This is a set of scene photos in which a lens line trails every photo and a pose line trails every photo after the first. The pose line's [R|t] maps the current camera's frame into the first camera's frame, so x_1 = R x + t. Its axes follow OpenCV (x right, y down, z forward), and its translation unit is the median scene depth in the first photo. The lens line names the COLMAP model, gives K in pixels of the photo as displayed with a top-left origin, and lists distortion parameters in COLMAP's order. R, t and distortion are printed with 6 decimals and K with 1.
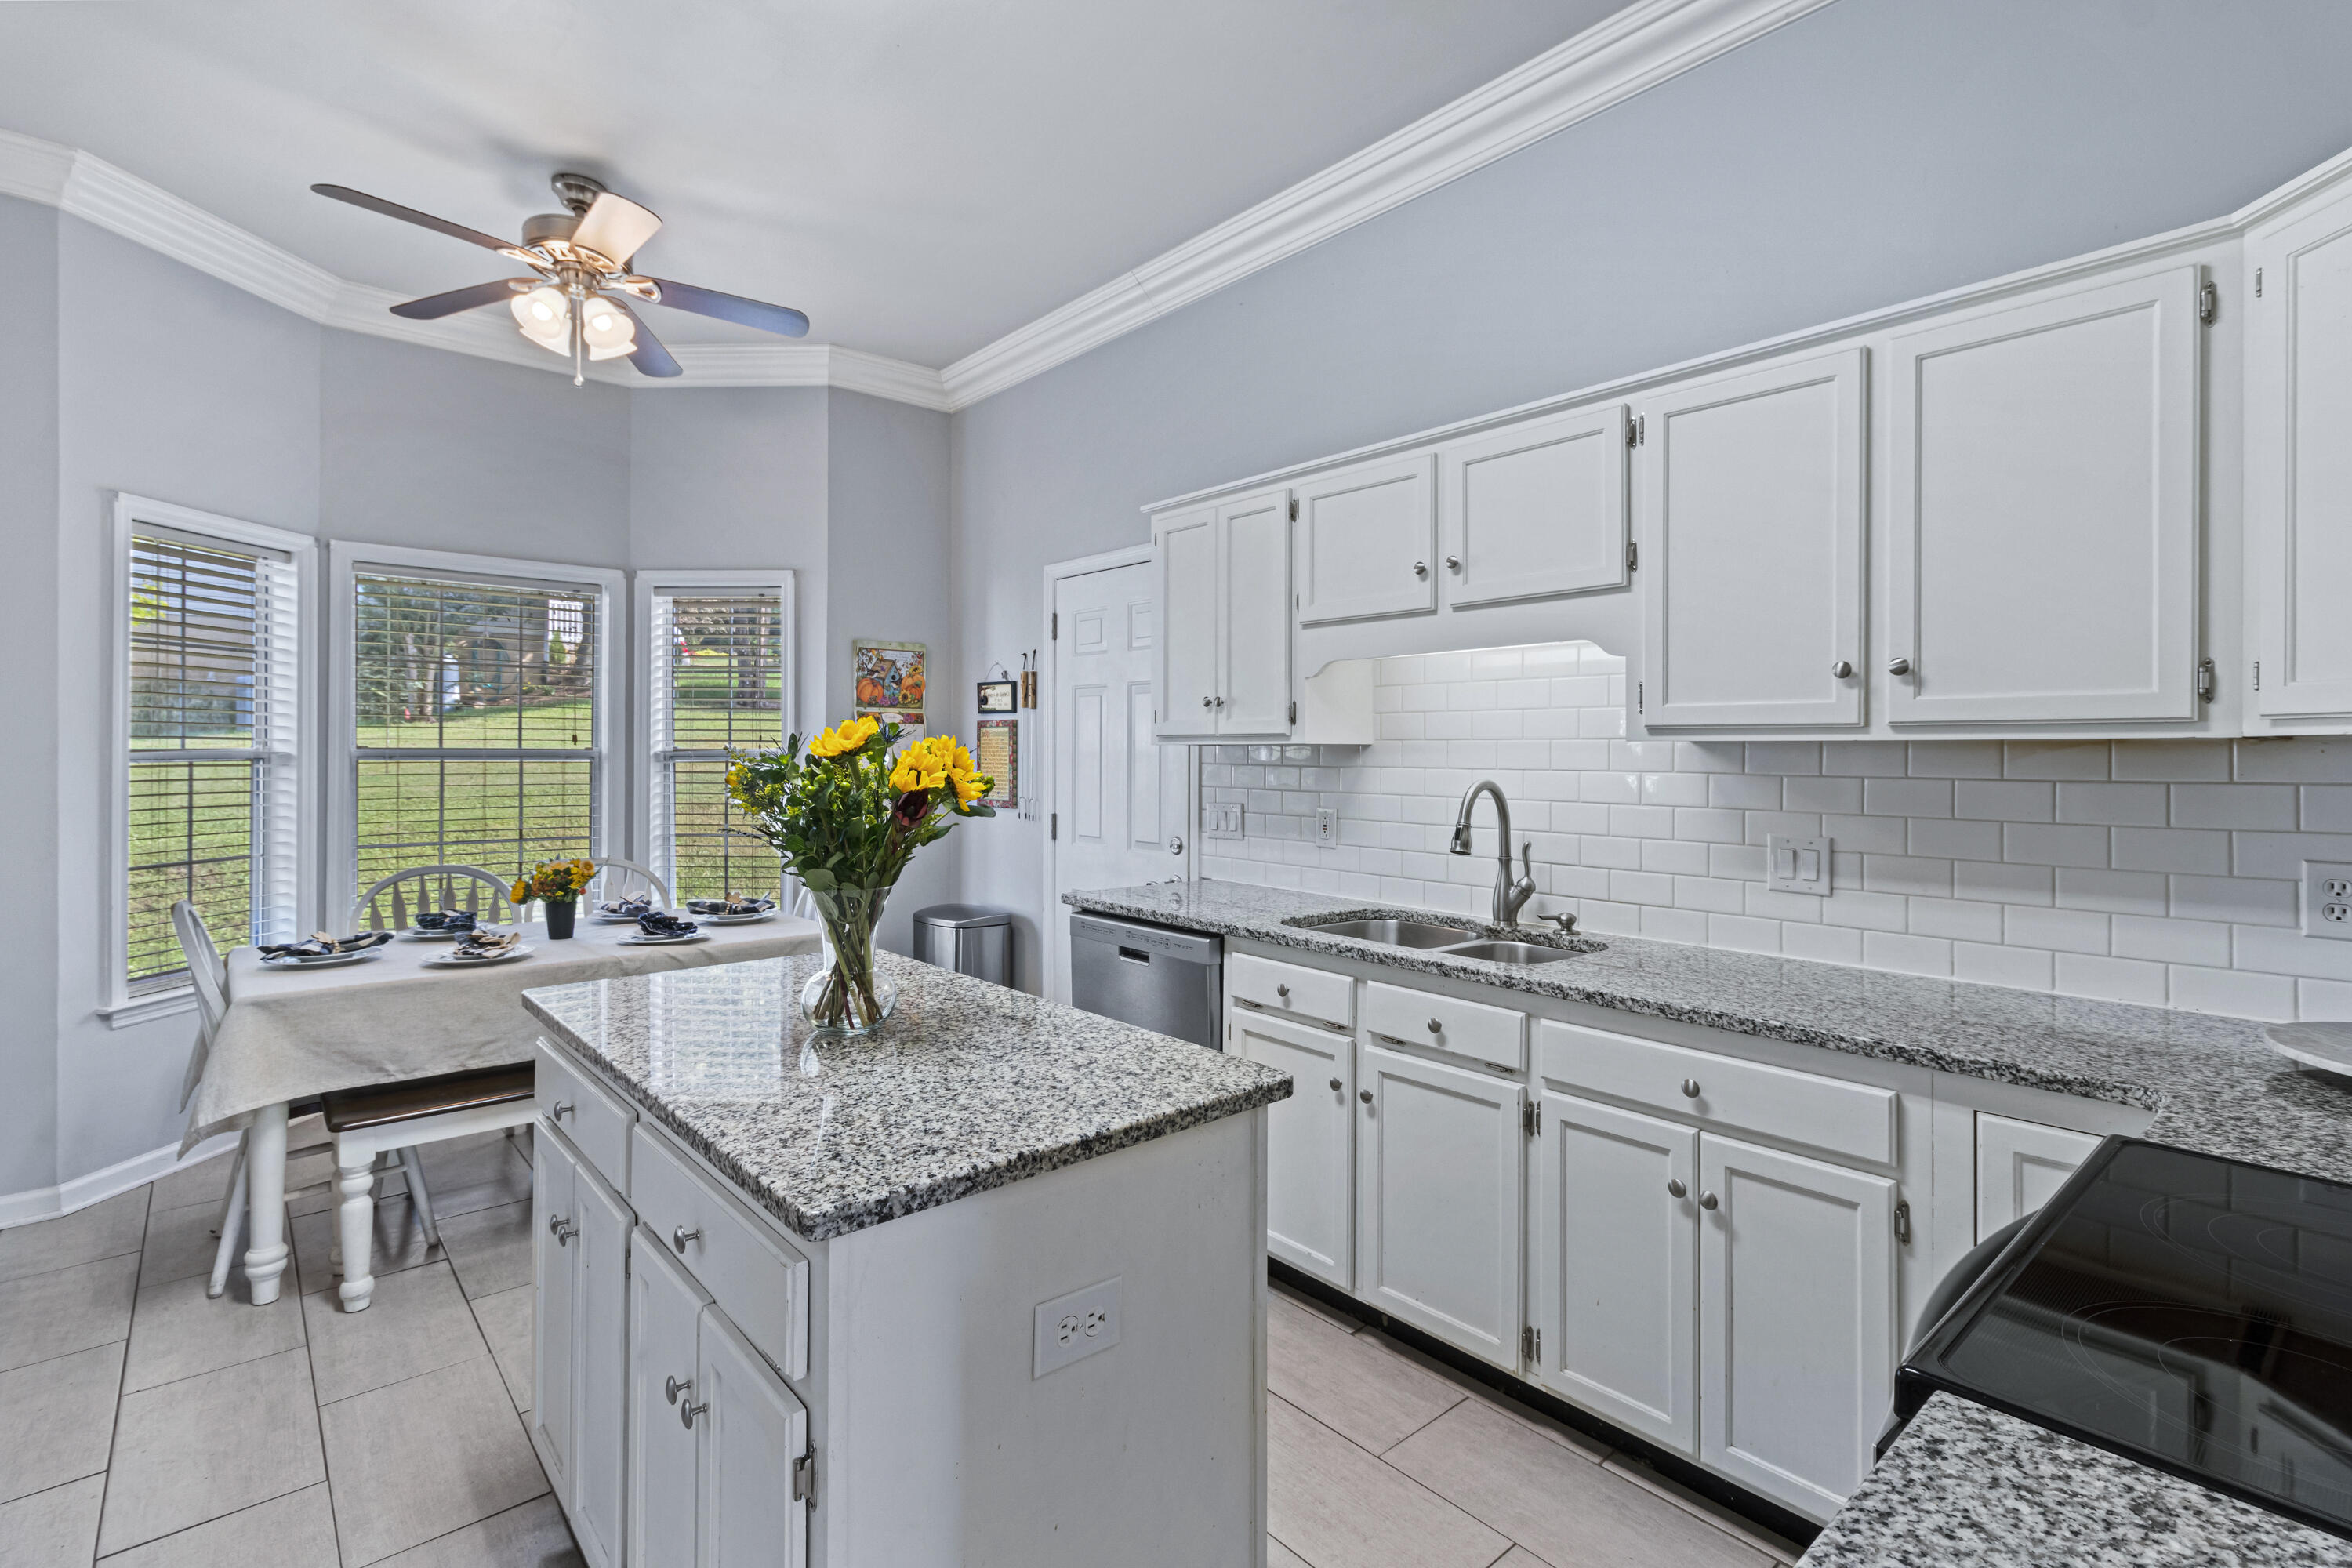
lens RADIAL K [[1082.3, 0, 1173.7], [0, 1082.3, 749.5], [0, 0, 1]] dist [0.002591, 0.000576]
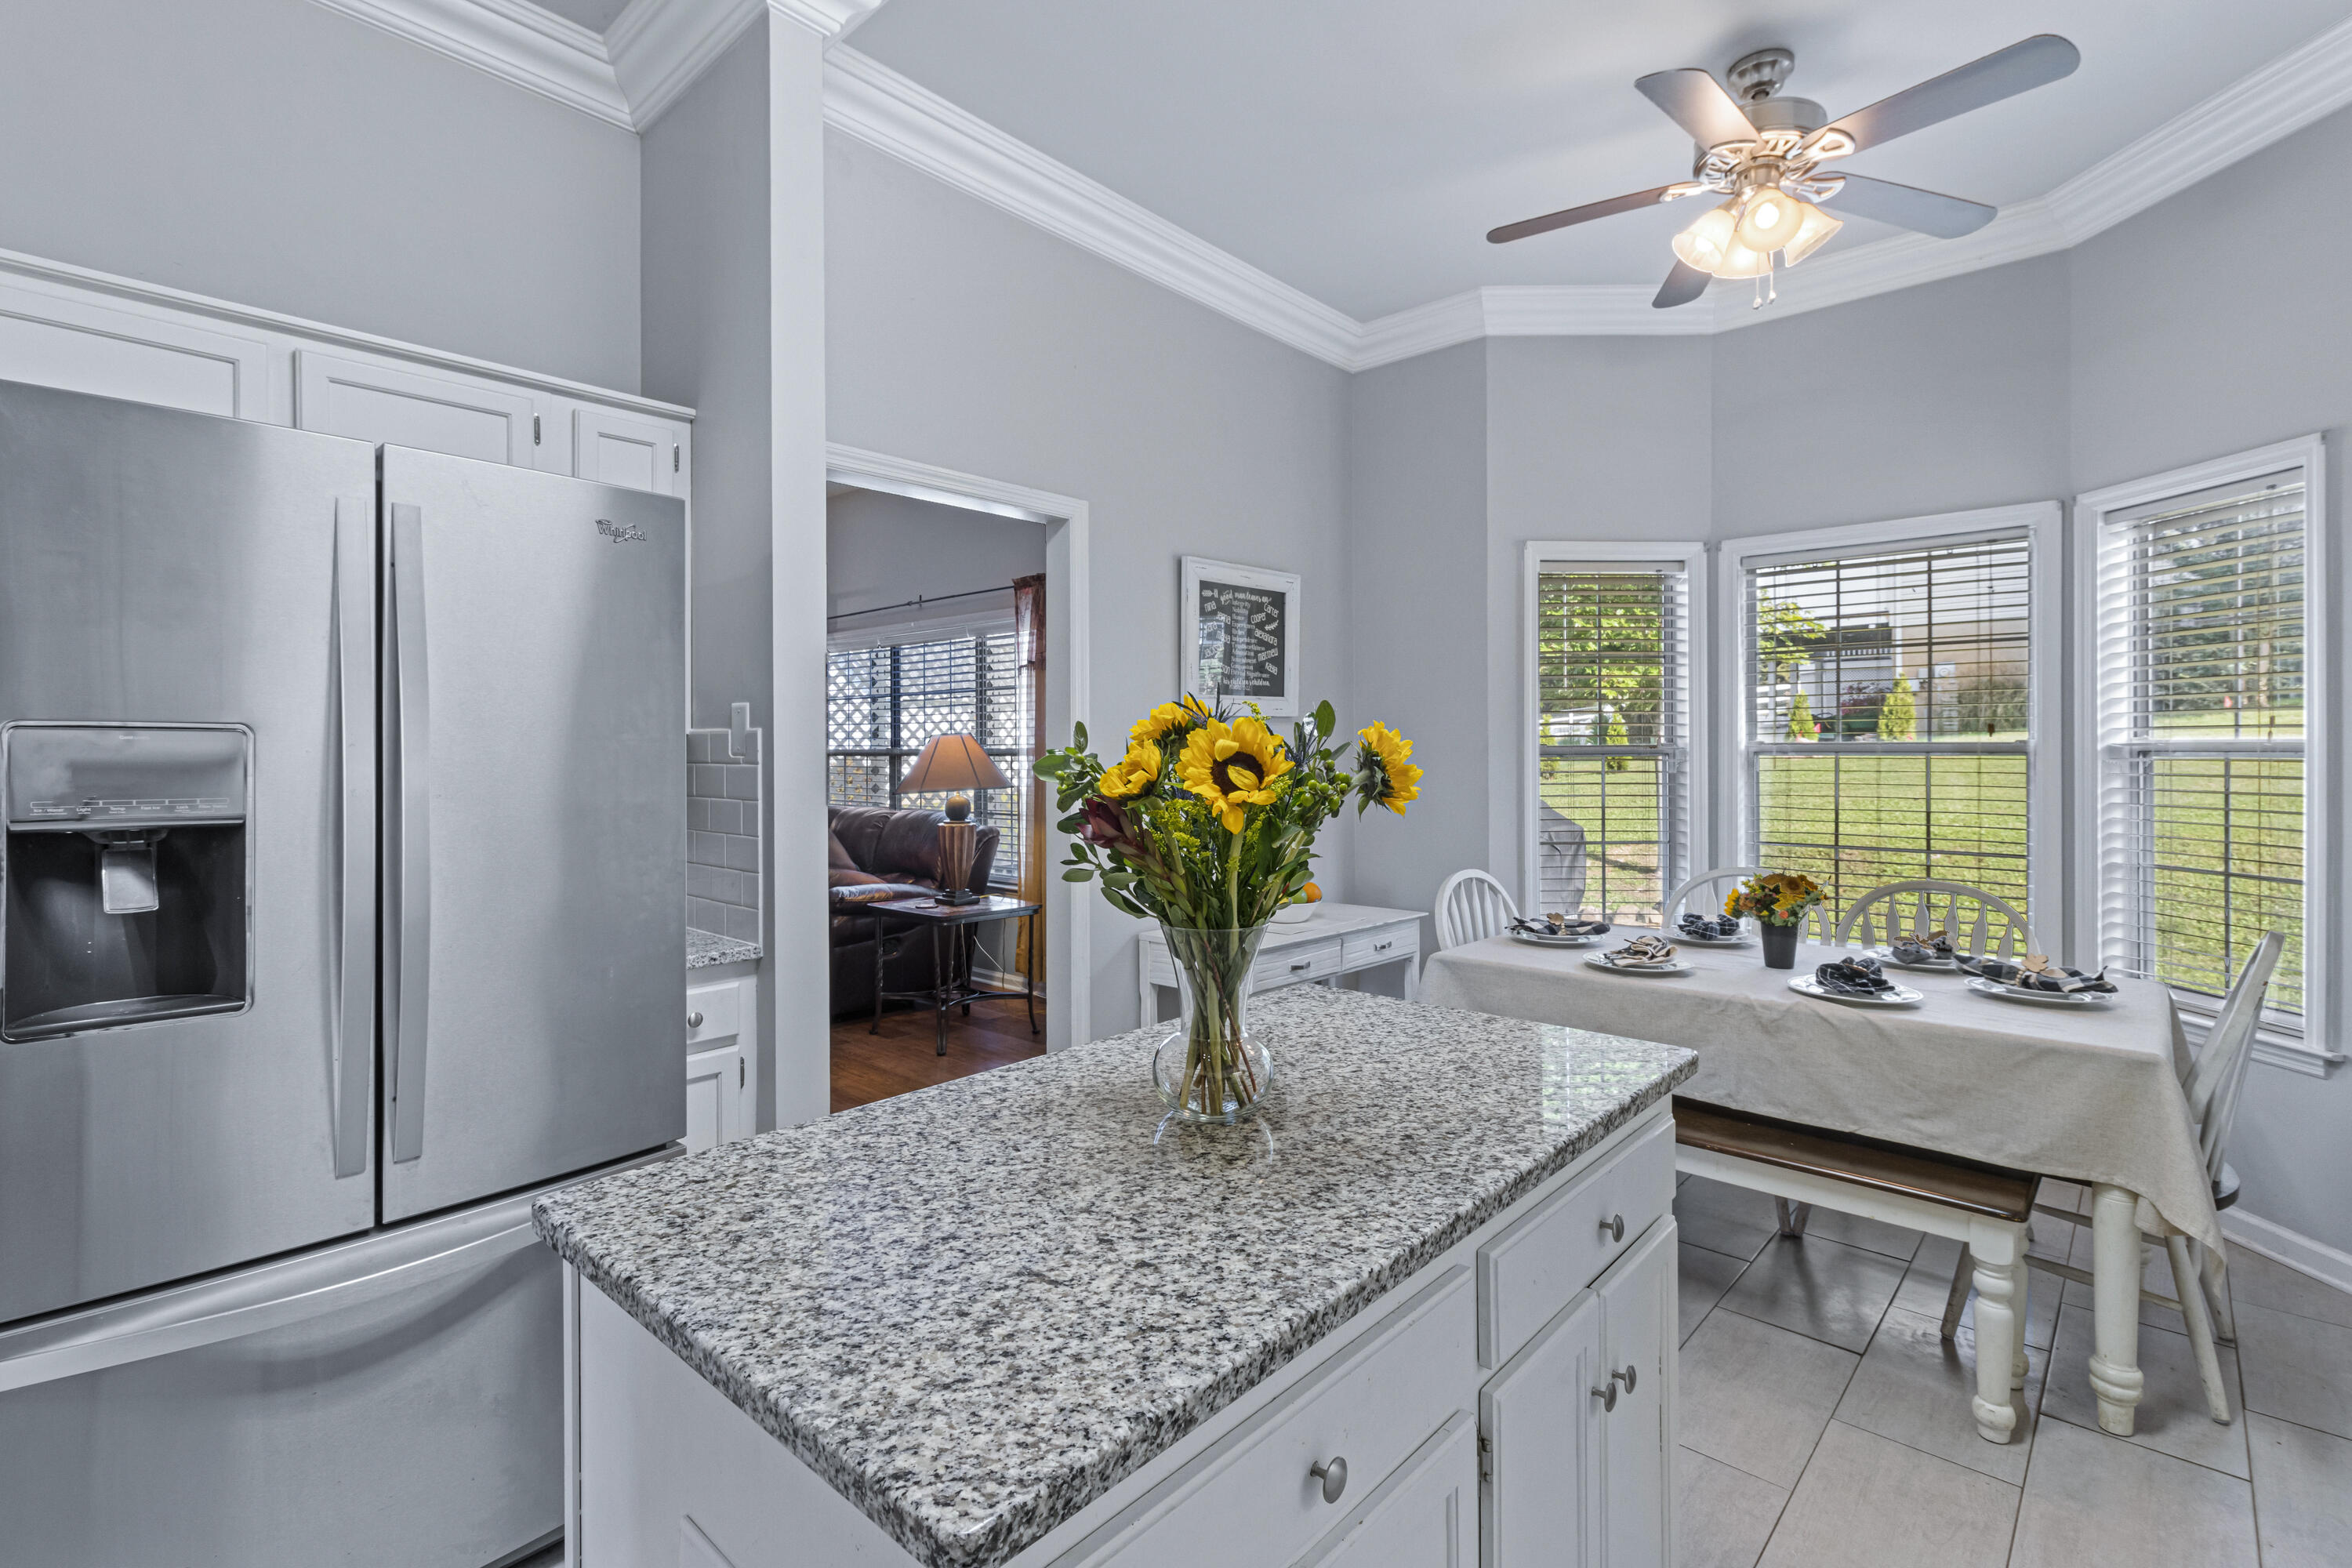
lens RADIAL K [[1082.3, 0, 1173.7], [0, 1082.3, 749.5], [0, 0, 1]] dist [0.002591, 0.000576]
pose [[0.109283, -0.003634, -0.994004, 0.229384], [0.006955, 0.999972, -0.002891, 0.004133], [0.993986, -0.006598, 0.109305, 0.457441]]
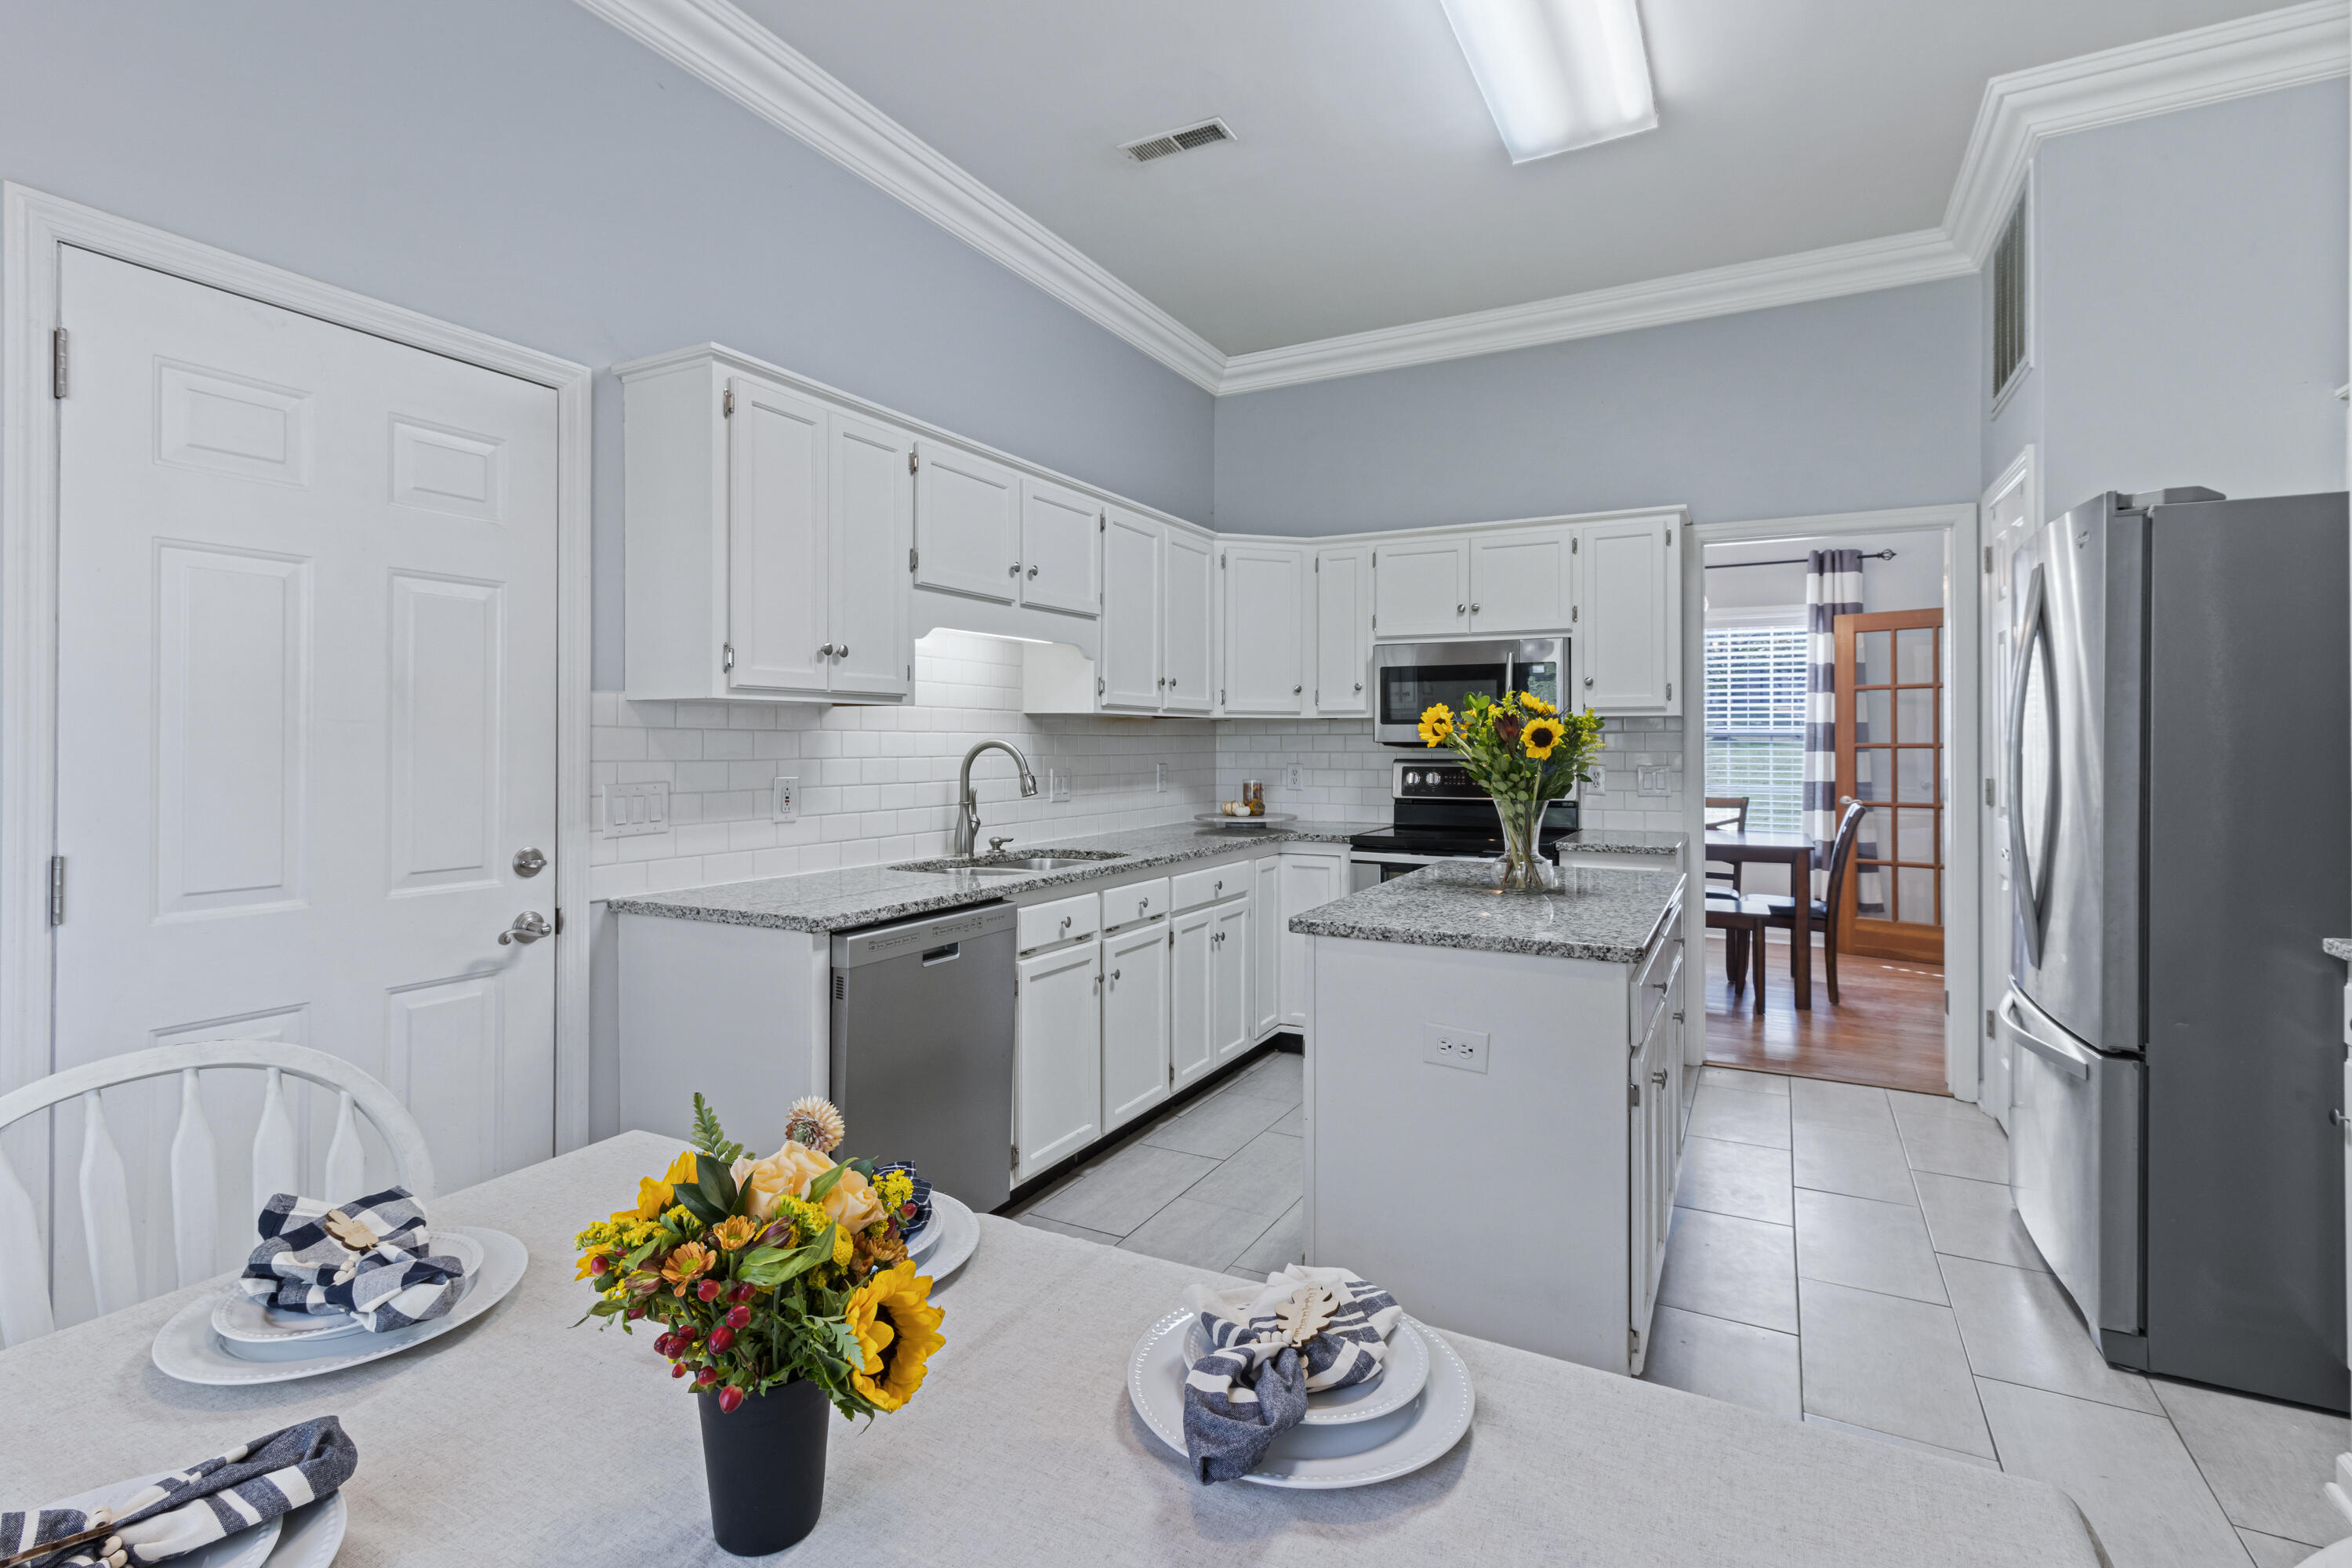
lens RADIAL K [[1118.9, 0, 1174.7], [0, 1118.9, 738.8], [0, 0, 1]] dist [0.000547, 0.000256]
pose [[-0.354830, -0.002735, 0.934927, -0.831793], [-0.006090, 0.999981, 0.000614, 0.020546], [-0.934911, -0.005476, -0.354840, 1.041391]]
